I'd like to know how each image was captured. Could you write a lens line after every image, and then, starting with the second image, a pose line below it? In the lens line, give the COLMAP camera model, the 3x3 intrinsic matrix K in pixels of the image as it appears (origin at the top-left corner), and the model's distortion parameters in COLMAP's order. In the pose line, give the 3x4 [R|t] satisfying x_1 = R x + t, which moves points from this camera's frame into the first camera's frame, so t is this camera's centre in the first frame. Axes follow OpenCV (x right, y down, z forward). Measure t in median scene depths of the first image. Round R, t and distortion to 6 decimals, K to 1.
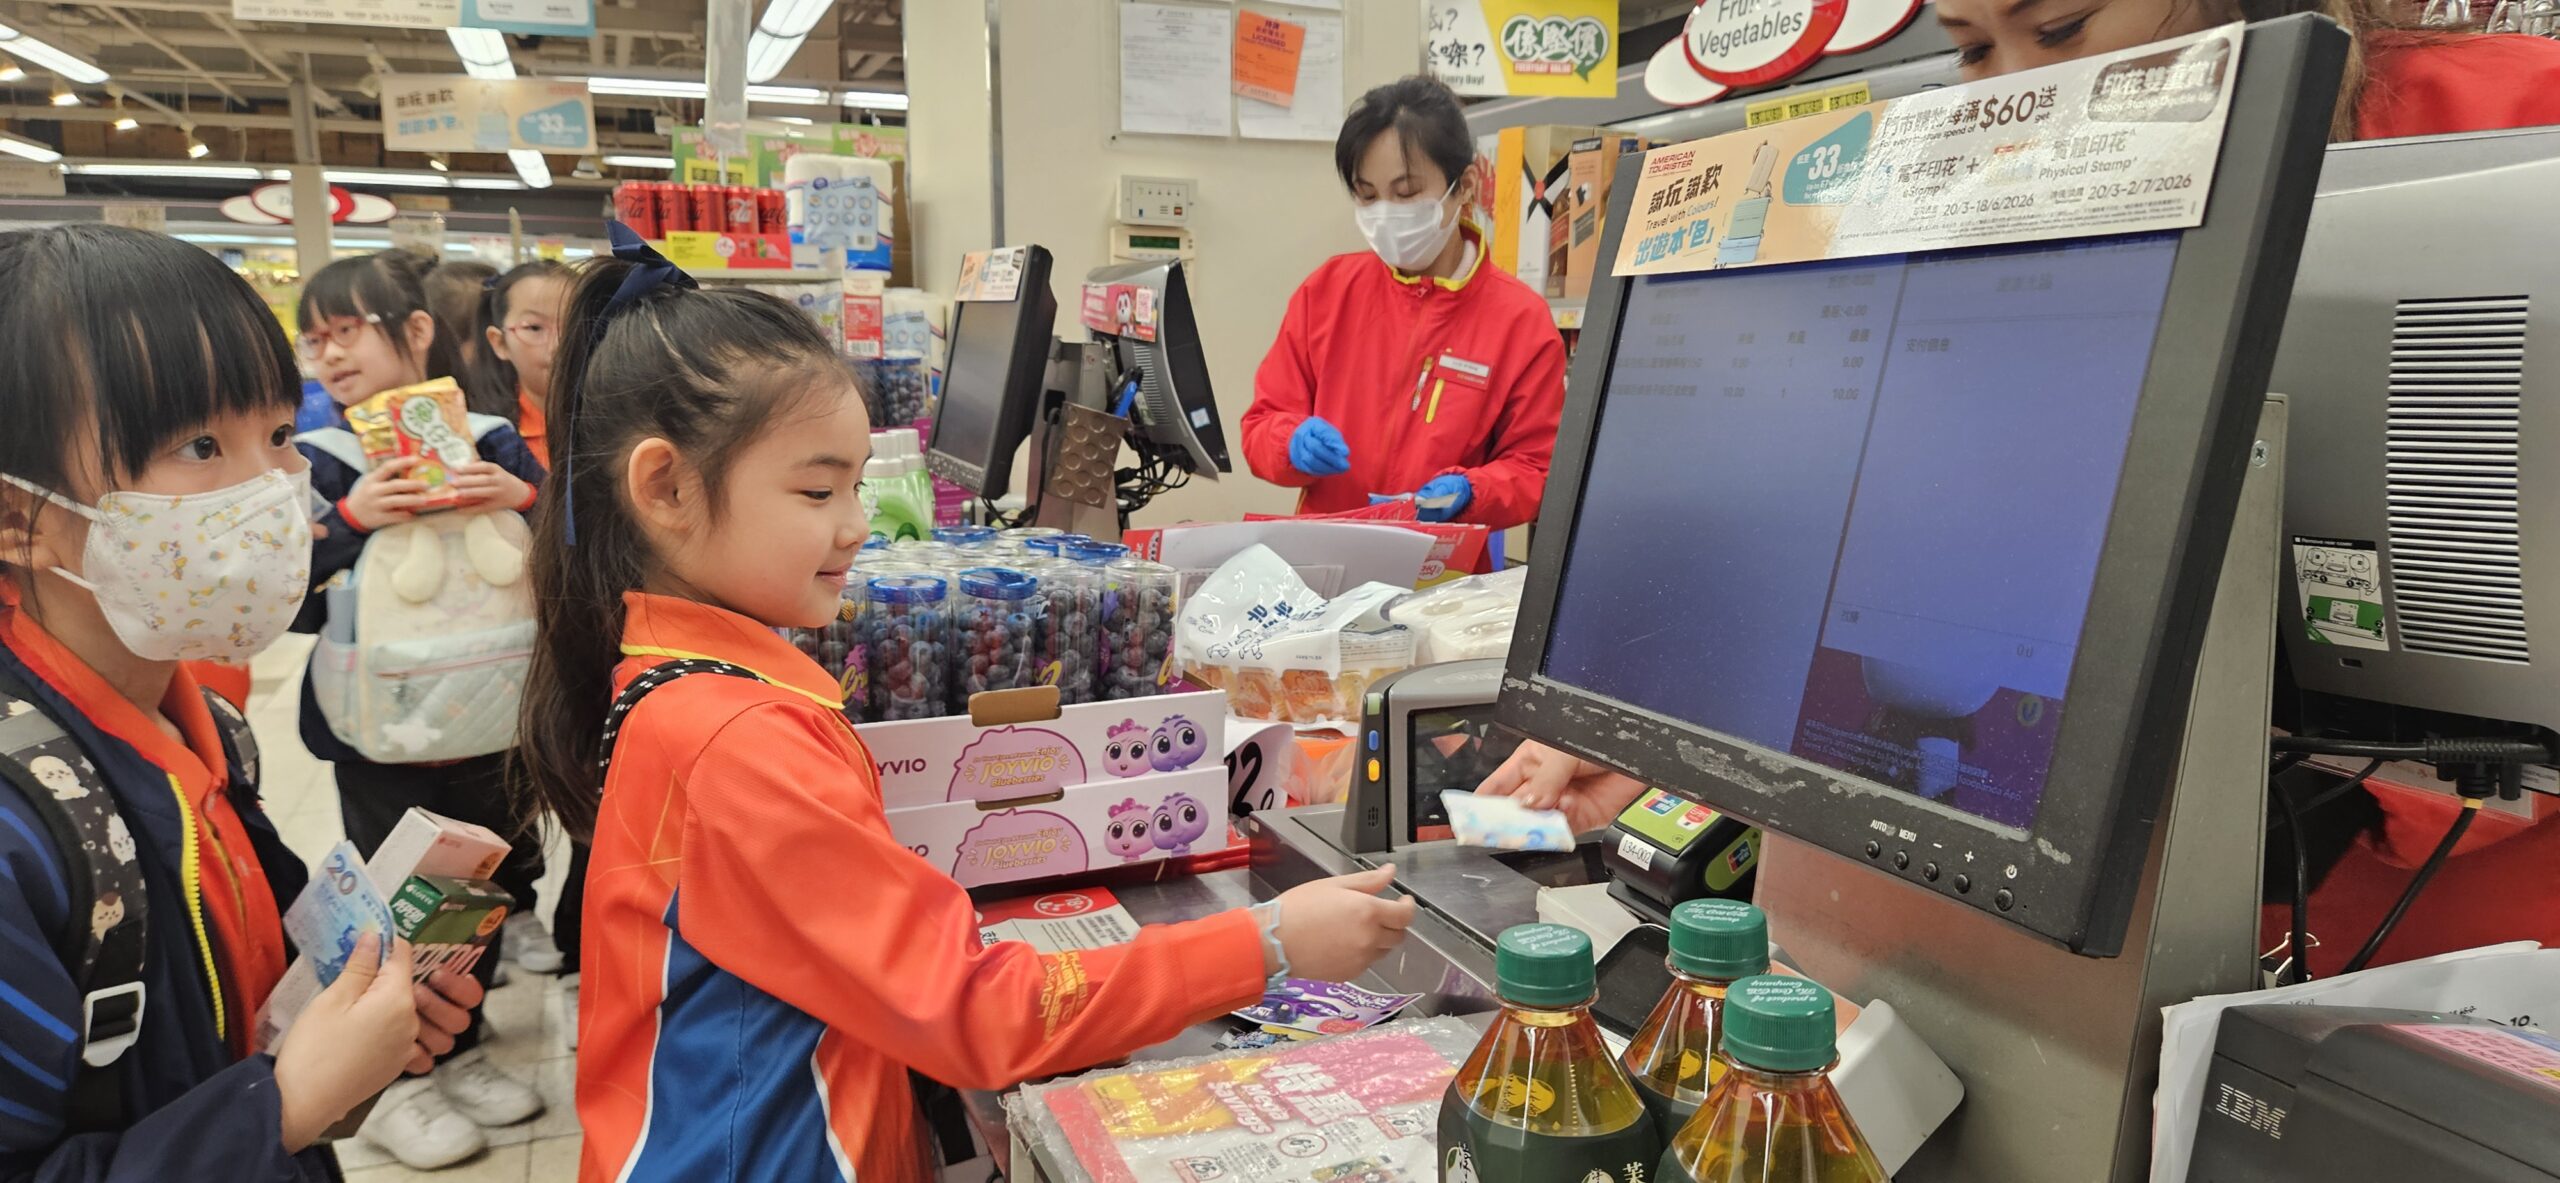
lens RADIAL K [[1759.7, 0, 1336.0], [0, 1759.7, 621.2], [0, 0, 1]] dist [0.053103, -0.089559]
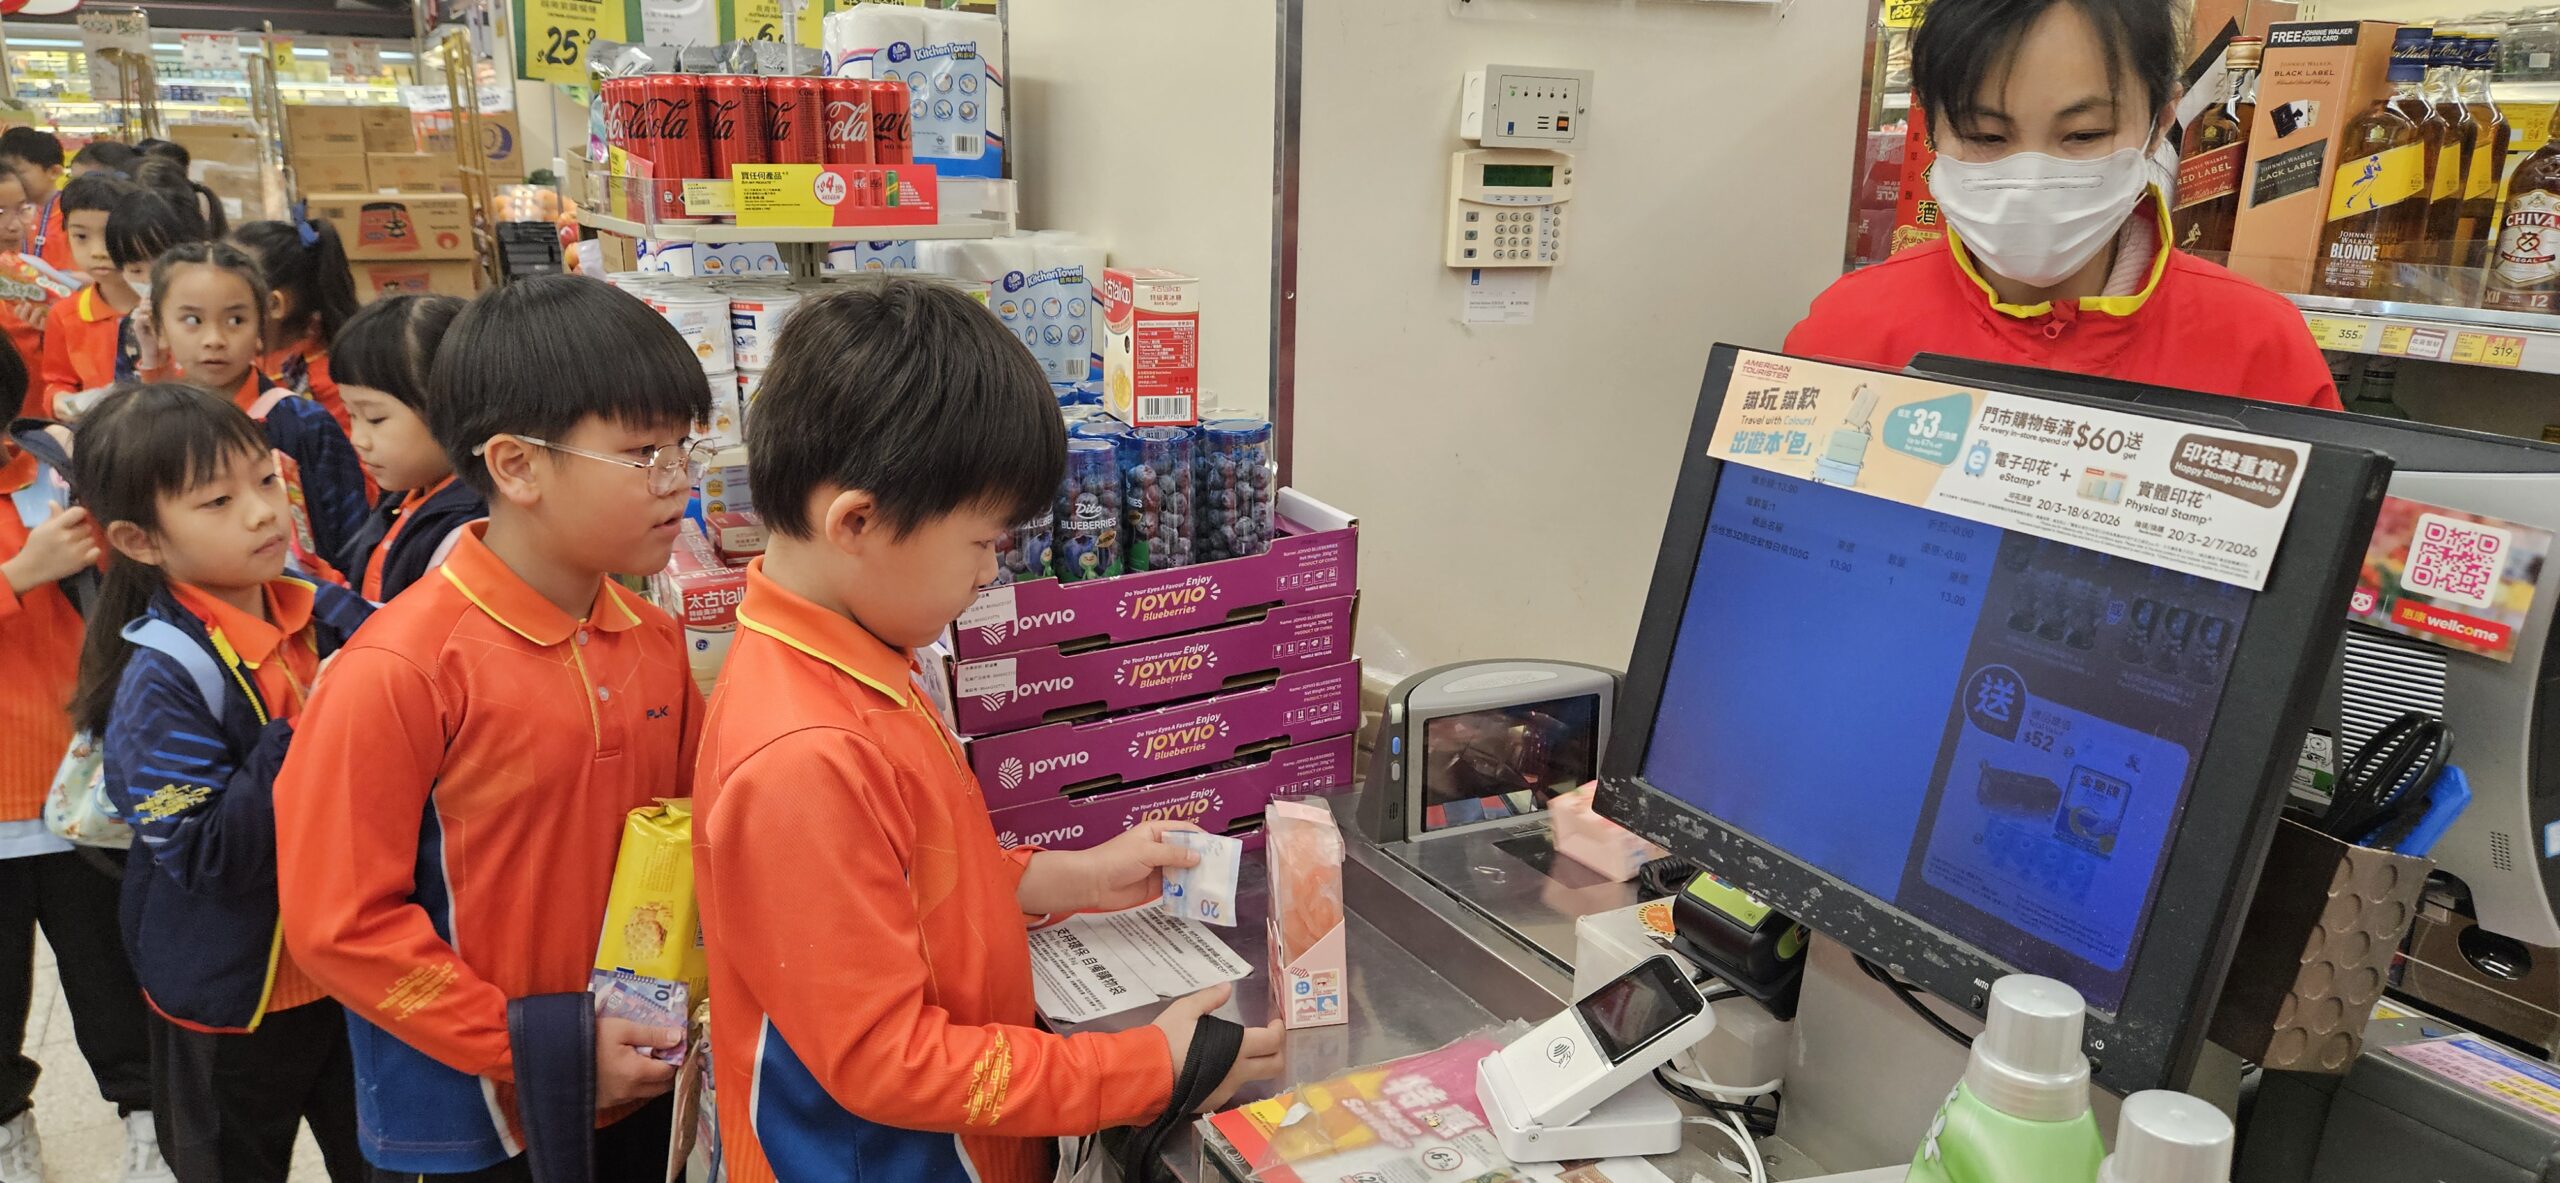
lens RADIAL K [[1748.0, 0, 1296.4], [0, 1748.0, 652.2], [0, 0, 1]] dist [0.044917, -0.045641]
pose [[0.994568, -0.017222, 0.102654, -0.406459], [0.004432, 0.992329, 0.123545, -0.210331], [-0.103994, -0.122419, 0.987015, 0.643487]]
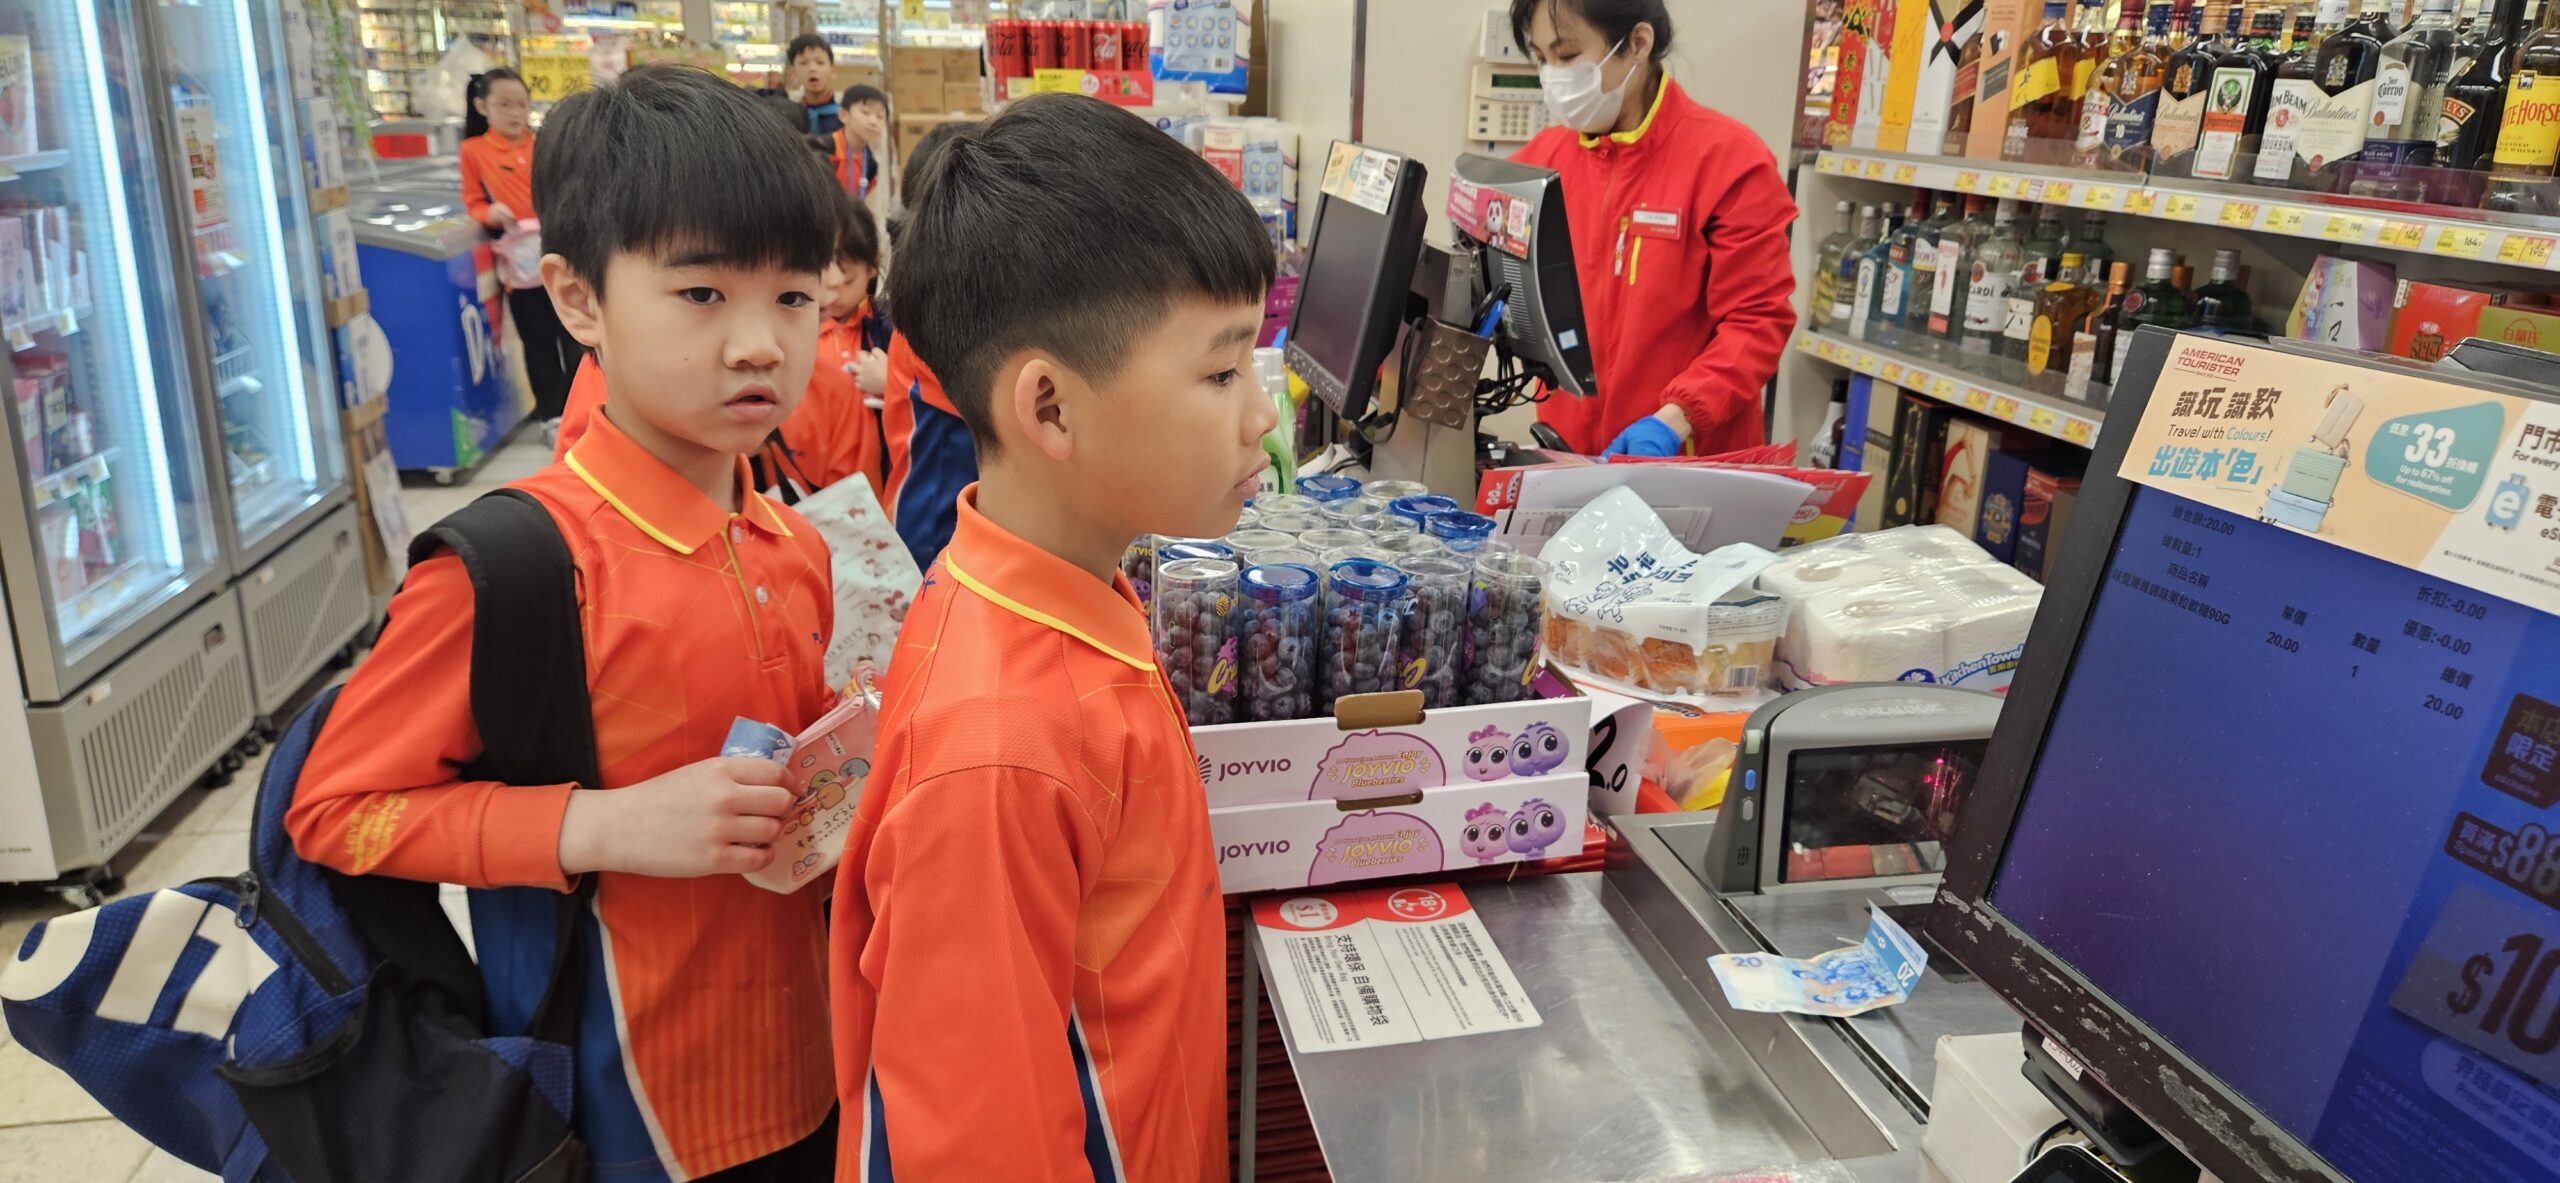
lens RADIAL K [[1752.7, 0, 1324.6], [0, 1752.7, 600.9], [0, 0, 1]] dist [0.054357, -0.053471]
pose [[0.981801, 0.070211, -0.176458, -0.028938], [-0.047109, 0.990149, 0.131858, -0.095269], [0.183978, -0.121145, 0.975436, 0.027262]]
